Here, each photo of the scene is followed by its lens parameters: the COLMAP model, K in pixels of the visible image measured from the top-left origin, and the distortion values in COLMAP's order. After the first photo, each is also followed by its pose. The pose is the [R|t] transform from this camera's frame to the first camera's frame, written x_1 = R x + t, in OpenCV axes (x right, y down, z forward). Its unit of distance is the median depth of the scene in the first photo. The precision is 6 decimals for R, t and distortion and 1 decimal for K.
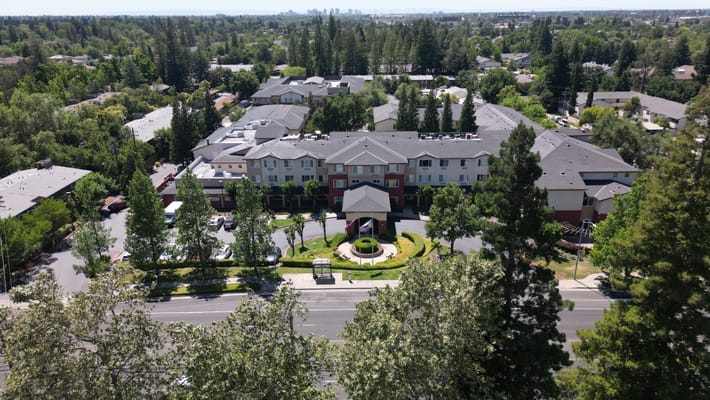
lens RADIAL K [[496.1, 0, 355.0], [0, 496.1, 200.0], [0, 0, 1]] dist [0.080888, -0.081830]
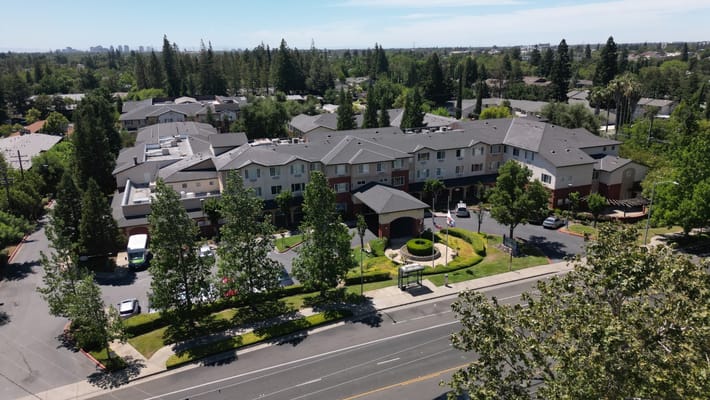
lens RADIAL K [[496.1, 0, 355.0], [0, 496.1, 200.0], [0, 0, 1]] dist [0.080888, -0.081830]
pose [[0.929394, -0.111594, 0.351816, -0.230364], [0.134973, 0.989935, -0.042559, 0.020062], [-0.343525, 0.087040, 0.935101, 0.144117]]
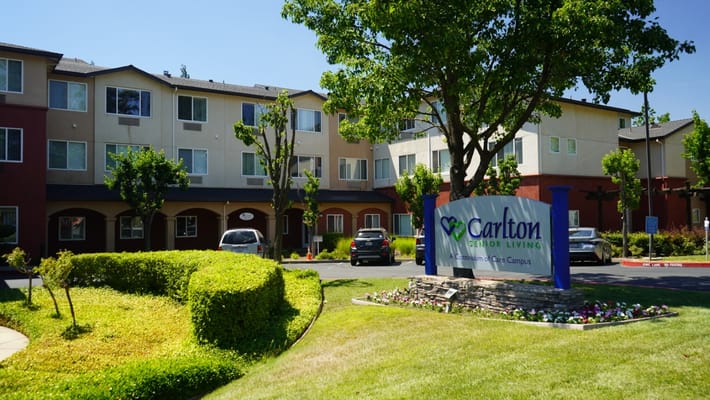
lens RADIAL K [[562.6, 0, 355.0], [0, 562.6, 200.0], [0, 0, 1]] dist [-0.018753, 0.009293]
pose [[0.801645, 0.020951, 0.597433, 0.042005], [0.211895, 0.924539, -0.316746, 0.078843], [-0.558986, 0.380511, 0.736713, 0.536210]]
